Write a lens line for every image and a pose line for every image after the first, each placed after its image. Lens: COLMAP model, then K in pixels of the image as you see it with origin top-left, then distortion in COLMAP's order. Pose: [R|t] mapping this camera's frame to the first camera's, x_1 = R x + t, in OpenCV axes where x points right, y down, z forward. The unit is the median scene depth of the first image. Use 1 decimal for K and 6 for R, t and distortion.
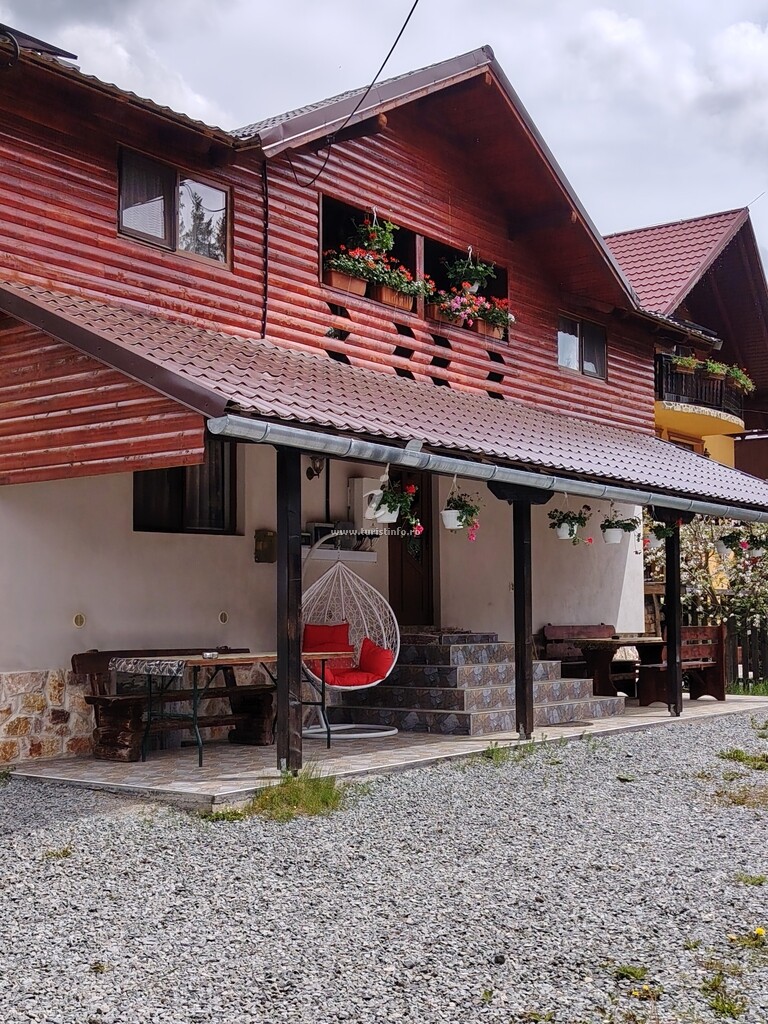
lens RADIAL K [[1271.2, 0, 384.0], [0, 1271.2, 529.7], [0, 0, 1]] dist [0.158169, -0.397394]
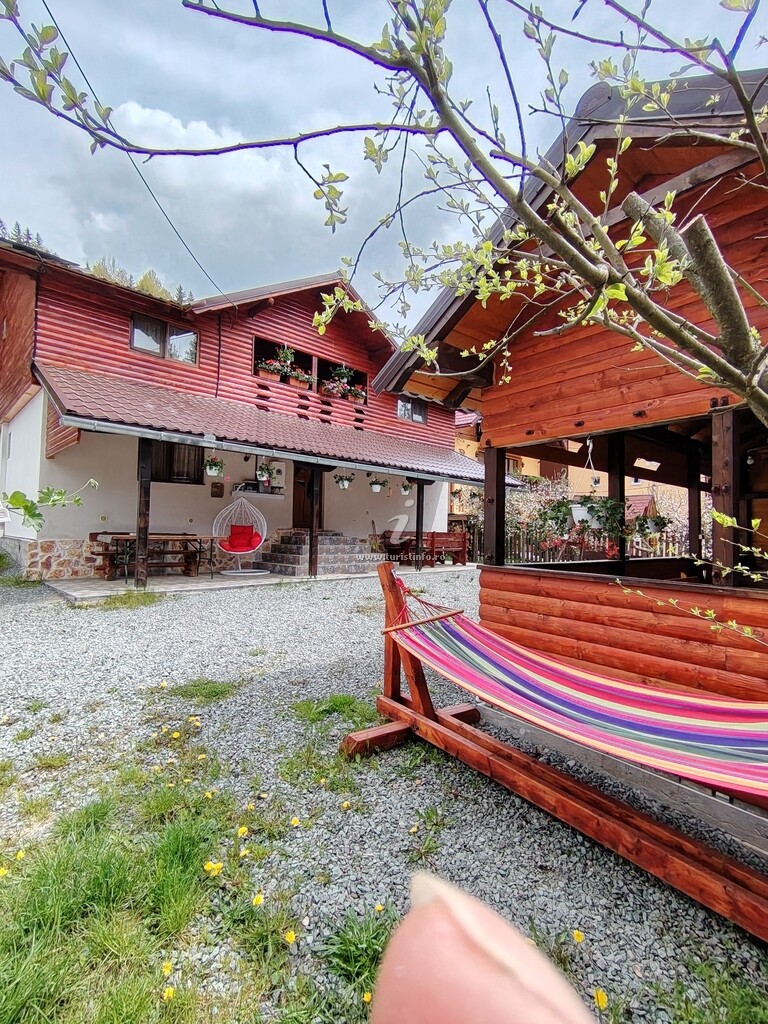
lens RADIAL K [[486.8, 0, 384.0], [0, 486.8, 512.0], [0, 0, 1]] dist [-0.002280, 0.000034]
pose [[0.990175, 0.020969, -0.138254, 0.308950], [-0.016954, 0.999401, 0.030157, 0.020232], [0.138804, -0.027516, 0.989938, 0.173827]]
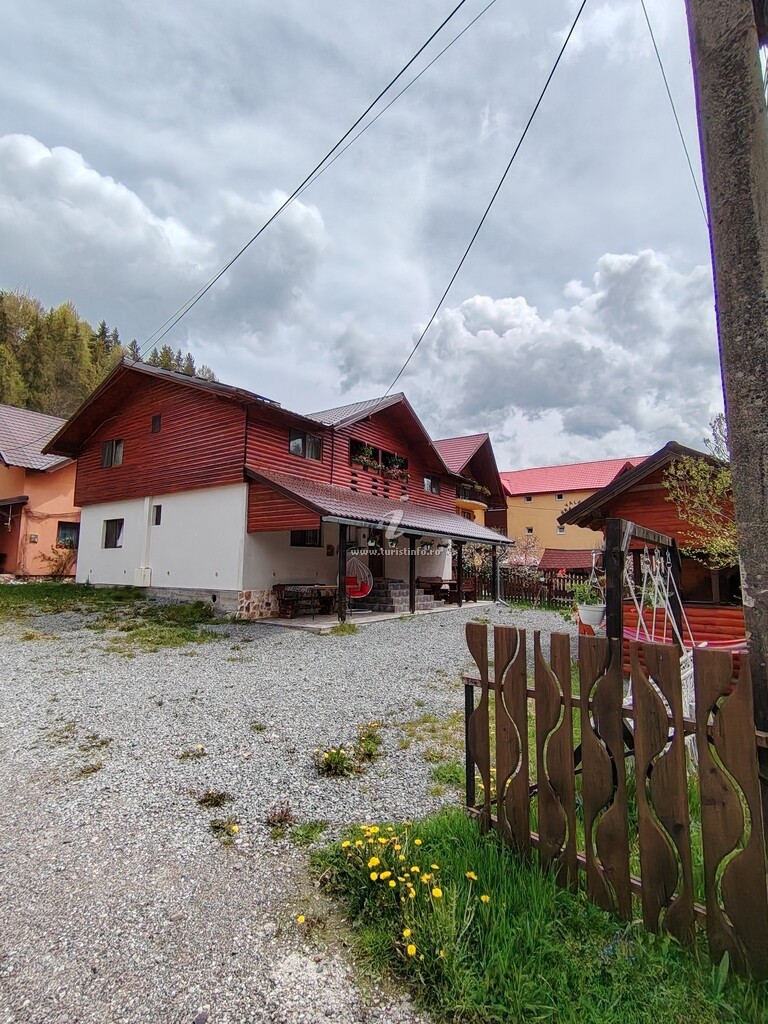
lens RADIAL K [[486.8, 0, 384.0], [0, 486.8, 512.0], [0, 0, 1]] dist [-0.002280, 0.000034]
pose [[0.998255, 0.020878, 0.055243, -0.027640], [-0.017981, 0.998462, -0.052440, -0.020563], [-0.056253, 0.051355, 0.997095, -0.186535]]
